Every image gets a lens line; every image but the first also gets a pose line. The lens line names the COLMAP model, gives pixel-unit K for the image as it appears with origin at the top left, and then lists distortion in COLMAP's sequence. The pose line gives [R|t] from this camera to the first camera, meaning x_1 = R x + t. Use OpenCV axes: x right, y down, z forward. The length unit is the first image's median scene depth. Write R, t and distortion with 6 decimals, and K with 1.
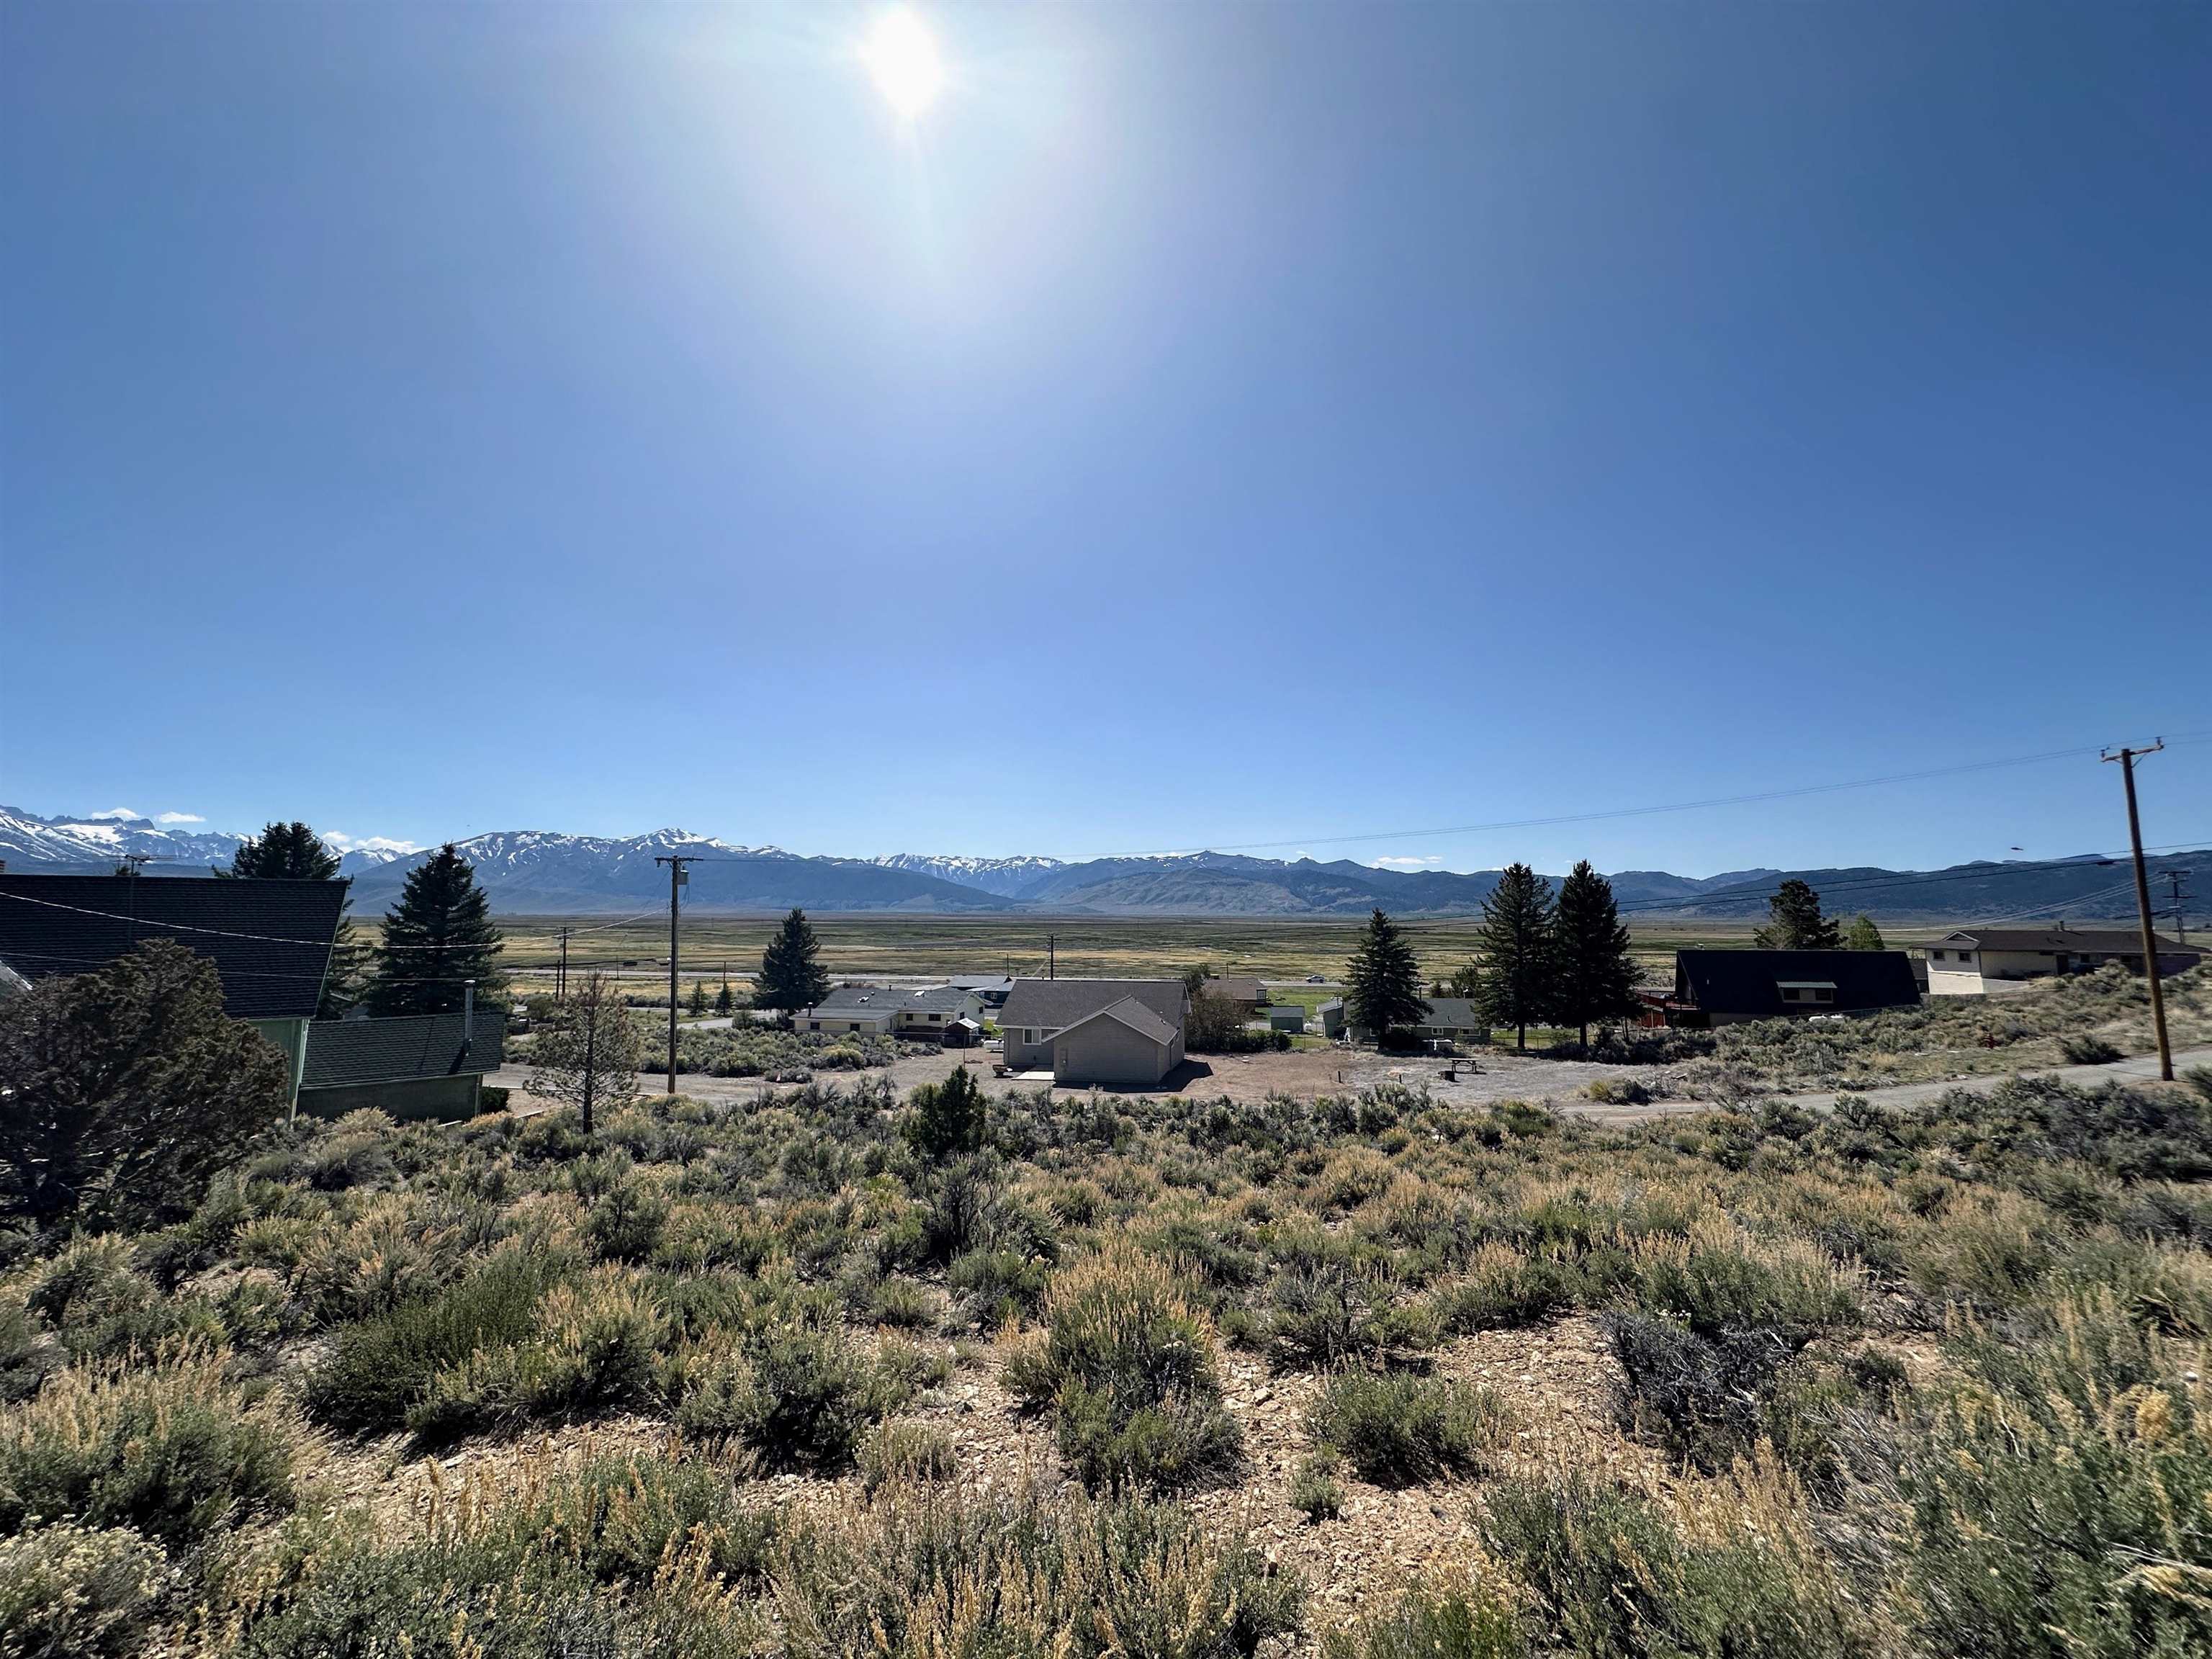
lens RADIAL K [[881.8, 0, 1107.0], [0, 881.8, 828.0], [0, 0, 1]] dist [-0.003629, 0.001005]
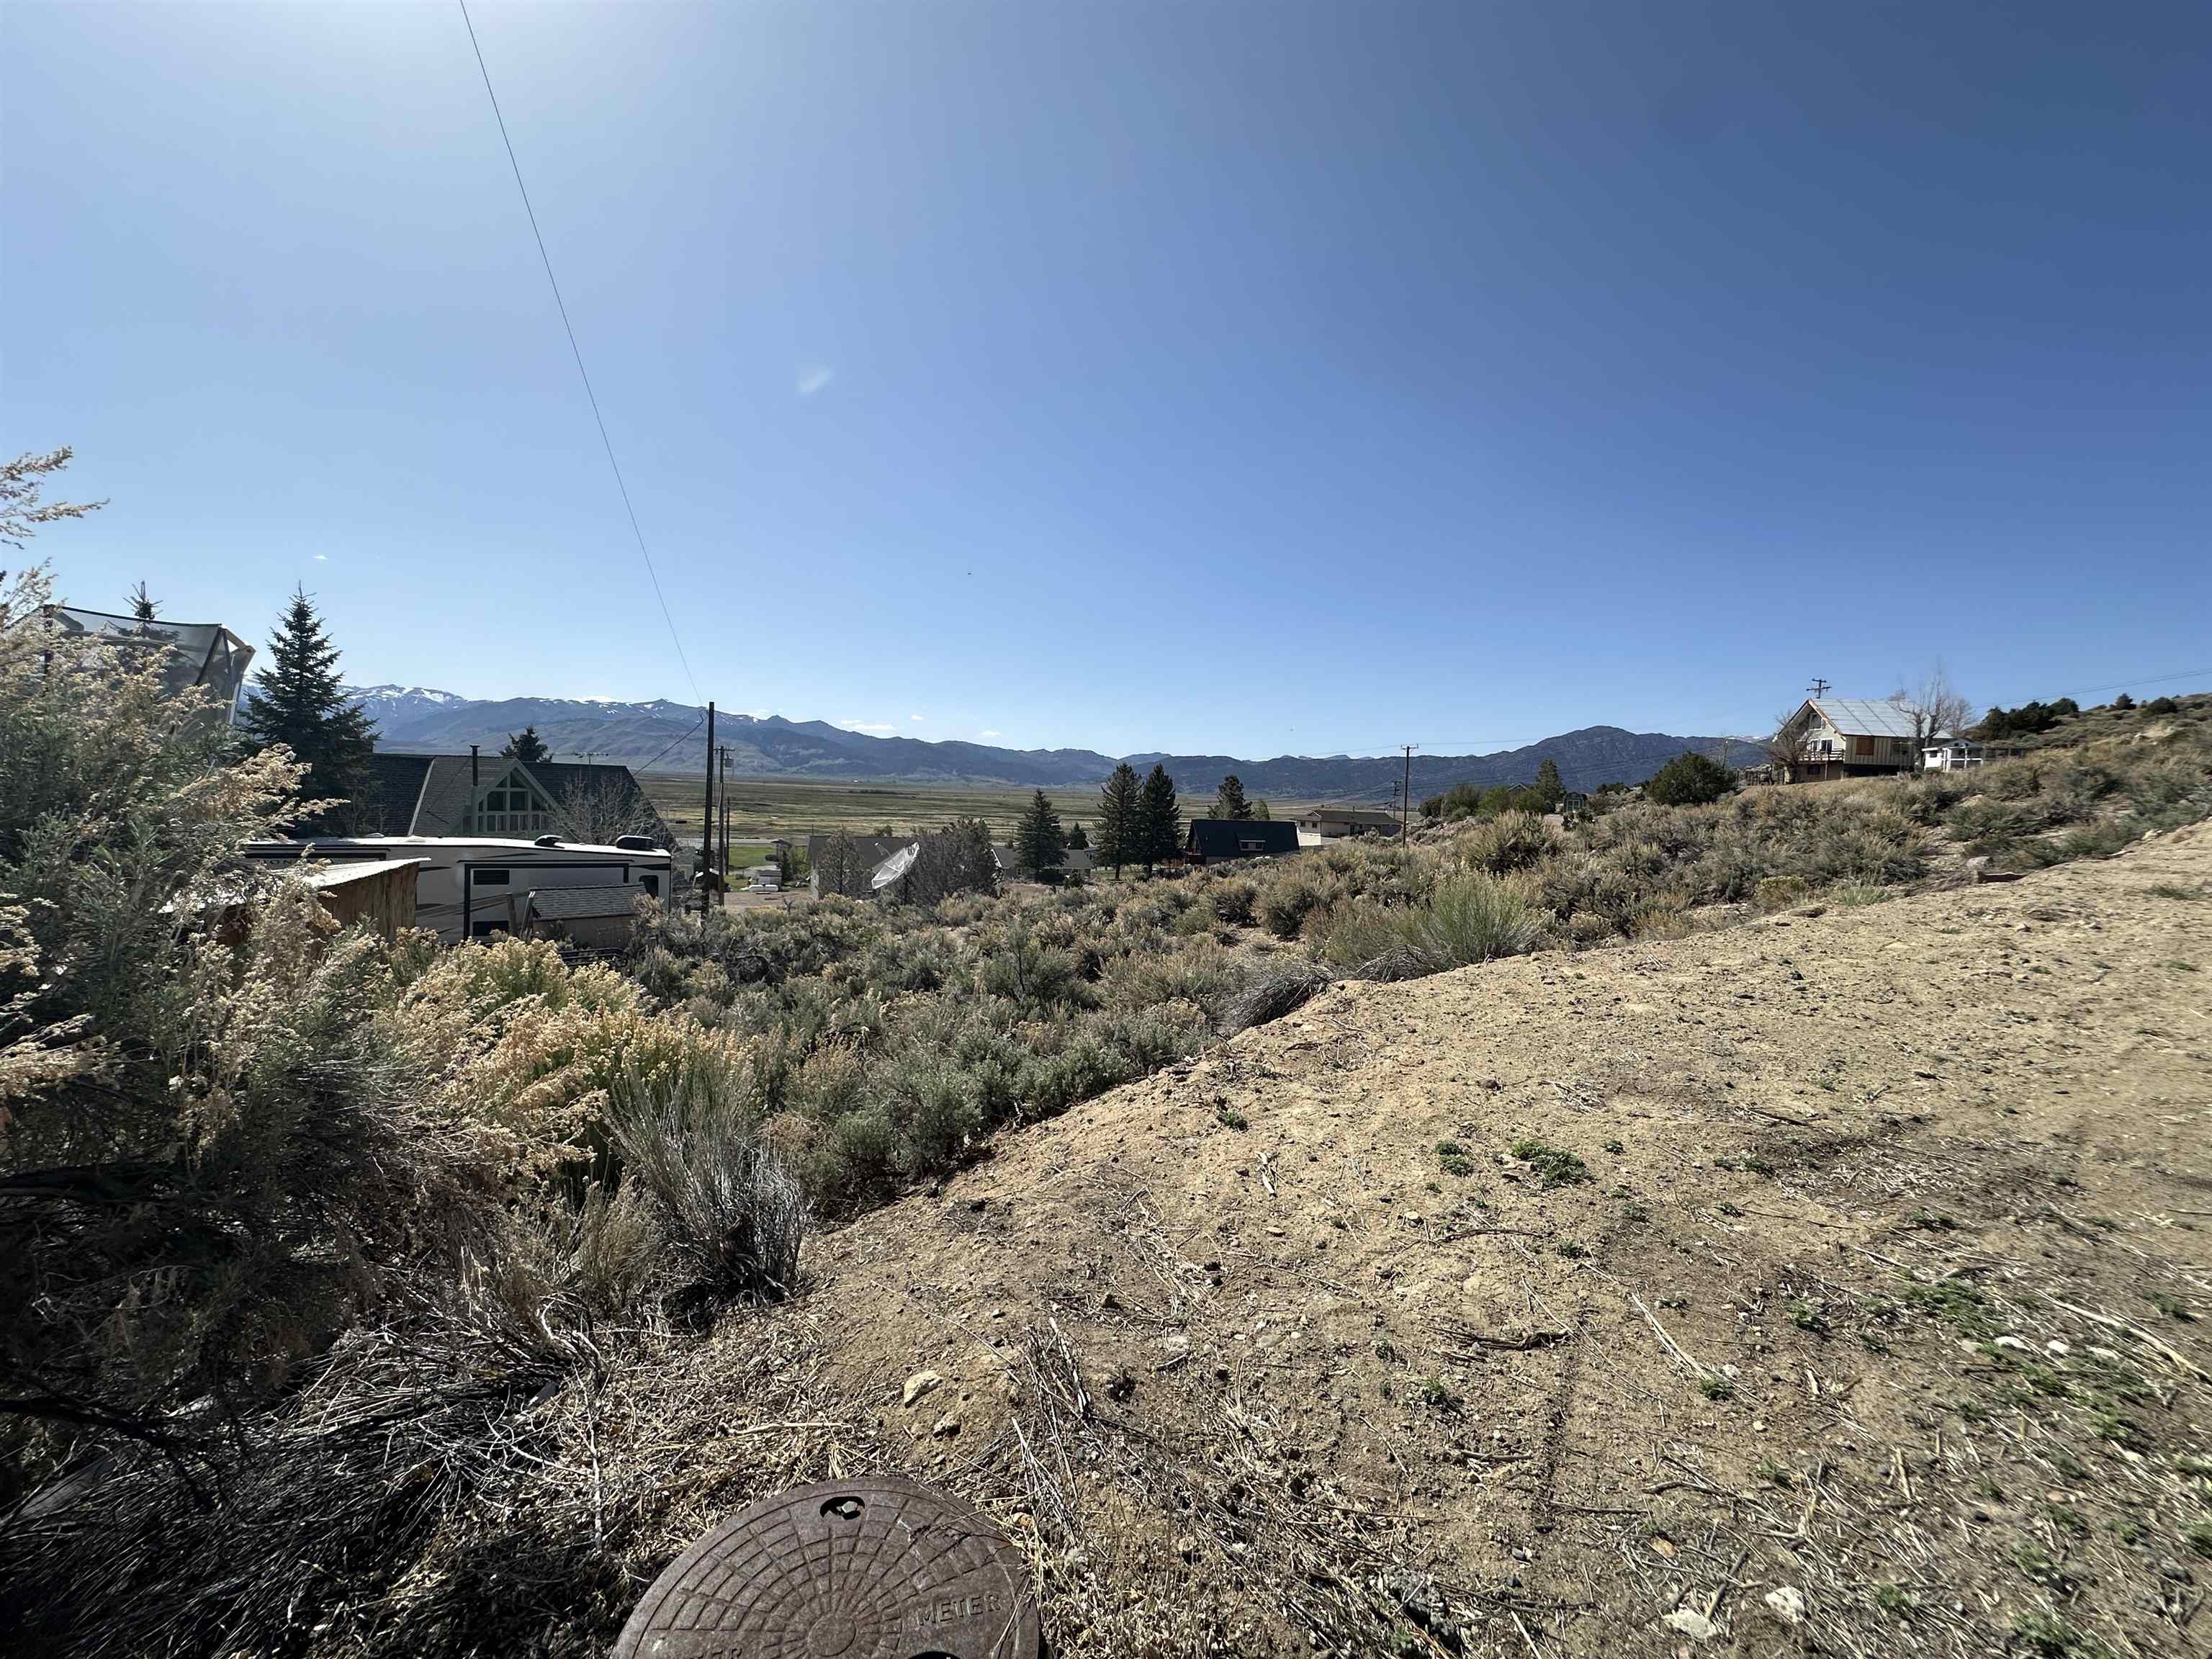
lens RADIAL K [[883.2, 0, 1105.8], [0, 883.2, 826.3], [0, 0, 1]] dist [-0.004800, 0.001917]
pose [[0.834545, 0.007861, 0.550883, -0.811739], [-0.092096, 0.987820, 0.125422, -0.081871], [-0.543187, -0.155404, 0.825104, -0.556403]]
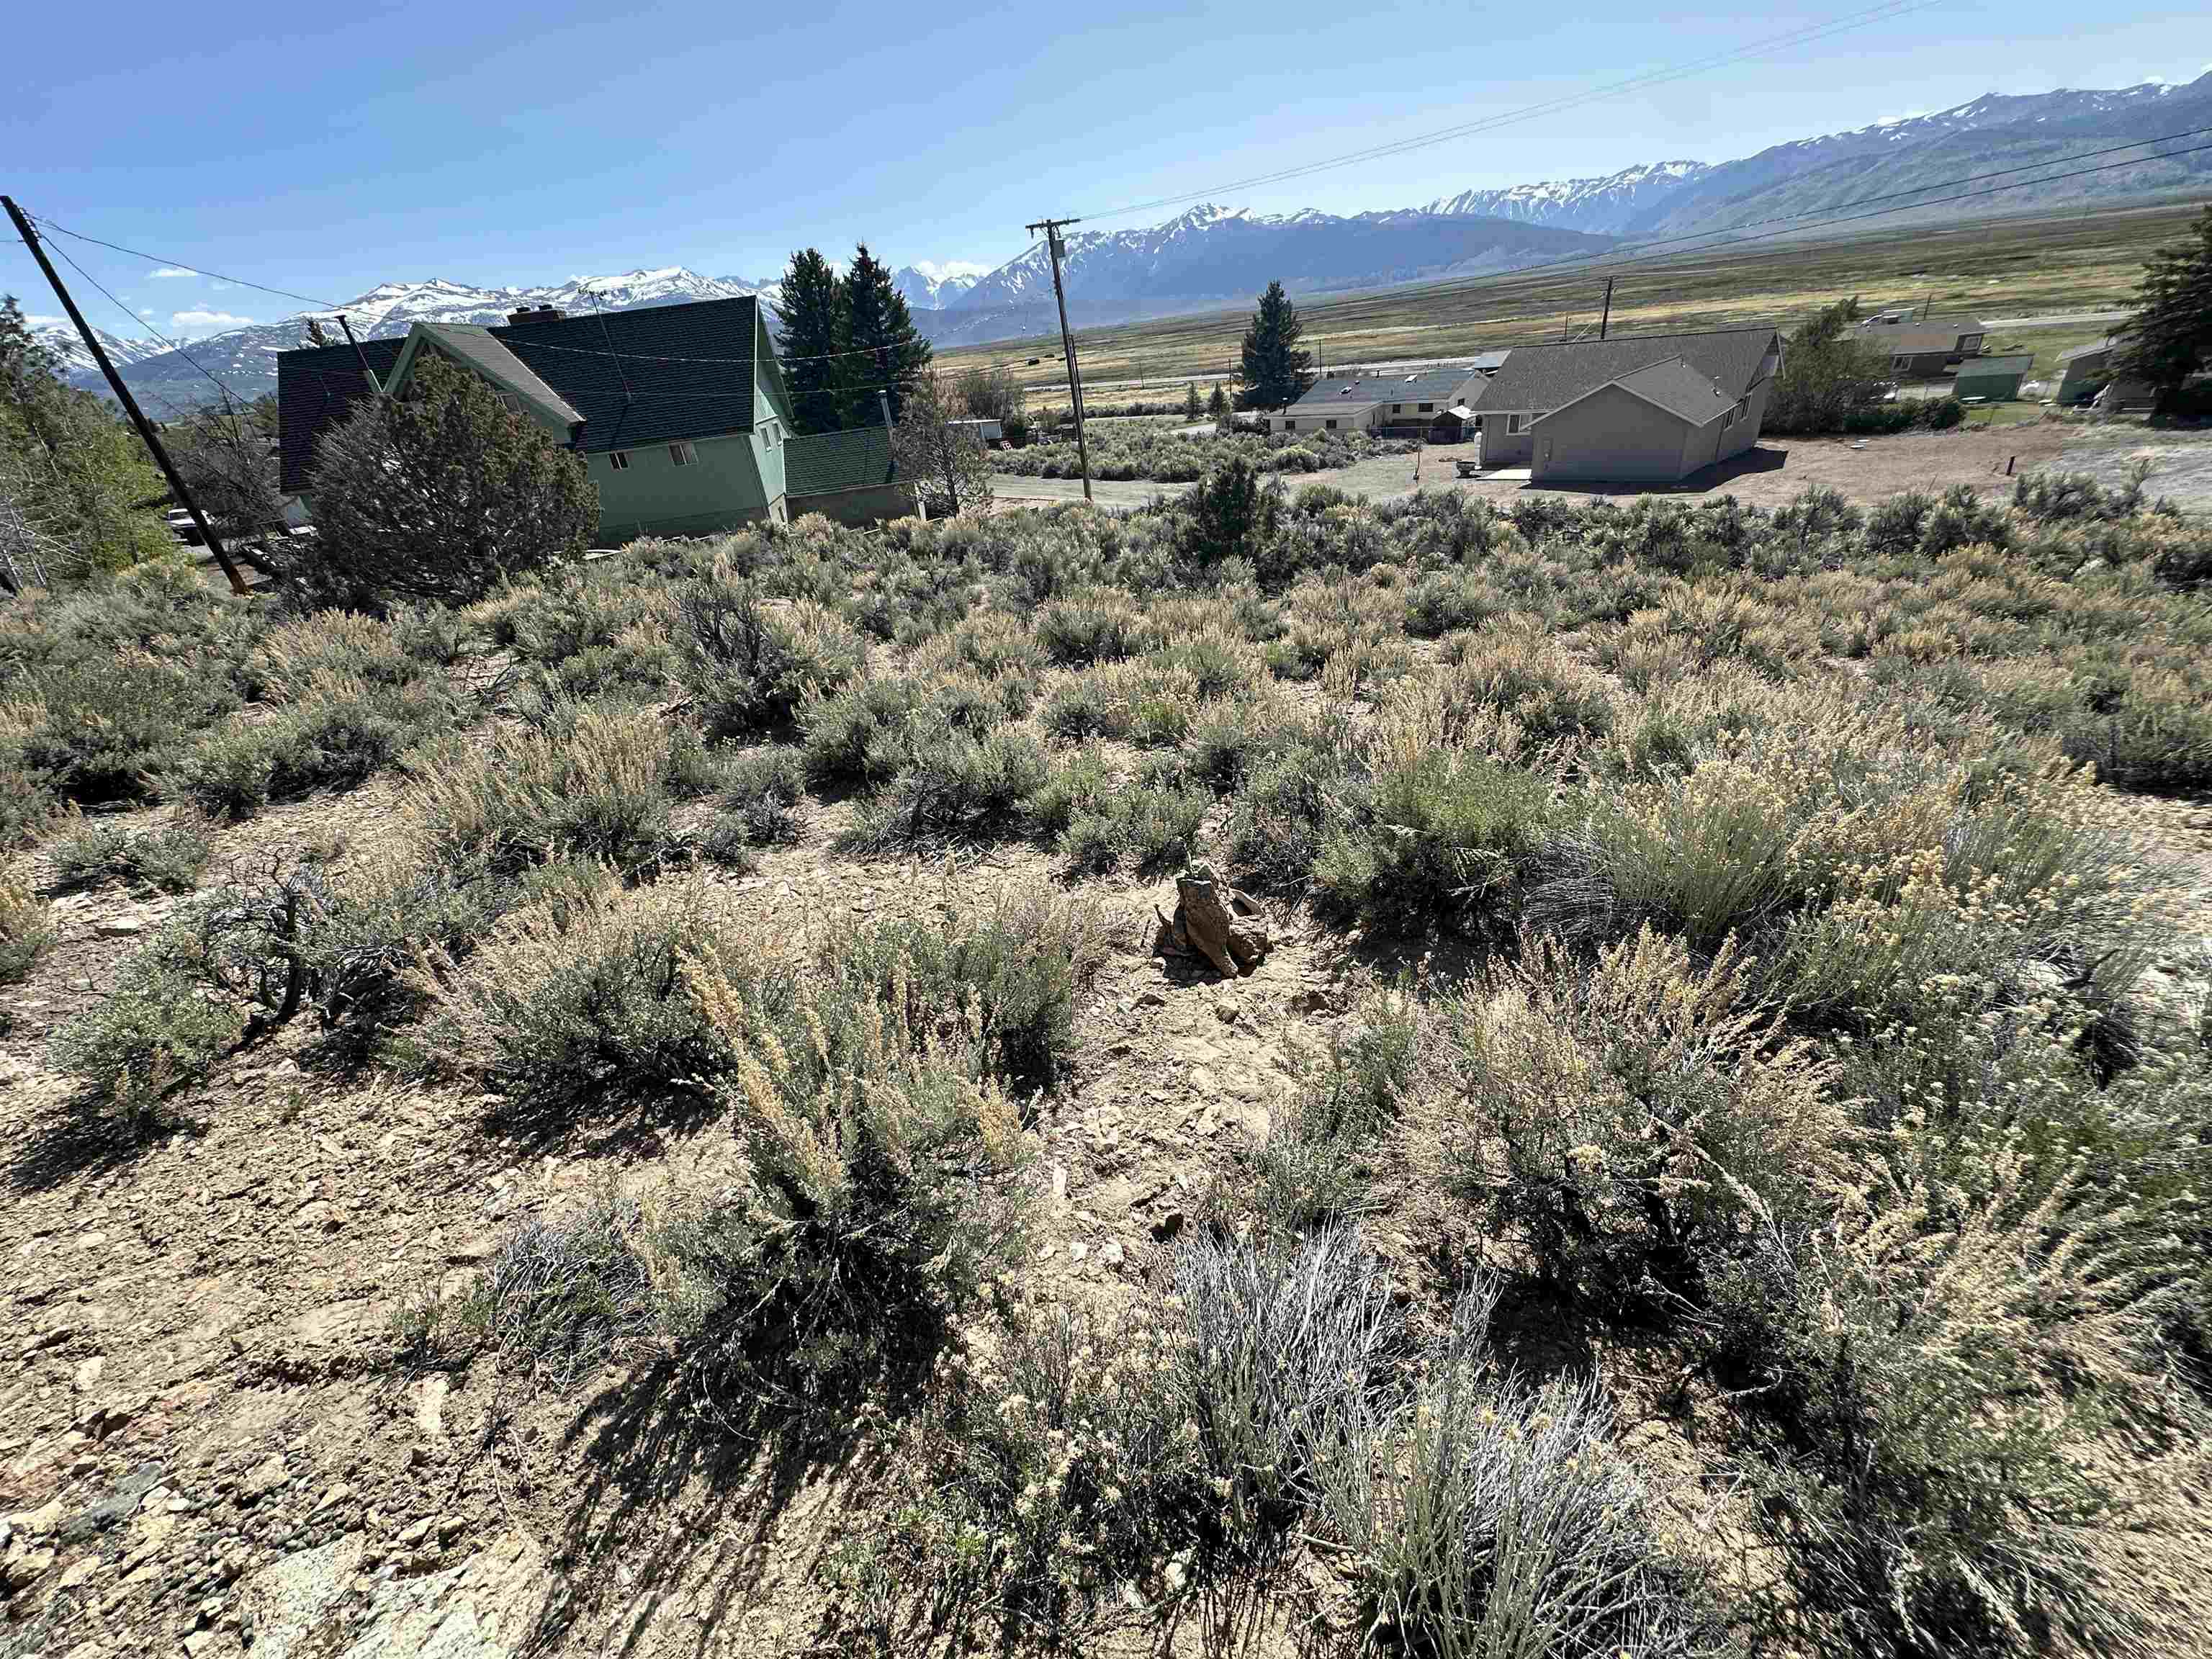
lens RADIAL K [[883.8, 0, 1108.1], [0, 883.8, 829.6], [0, 0, 1]] dist [-0.002228, 0.000360]
pose [[0.842846, 0.181269, -0.506707, 0.117768], [0.161366, 0.813111, 0.559295, 0.046769], [0.513392, -0.553165, 0.656077, 0.137179]]
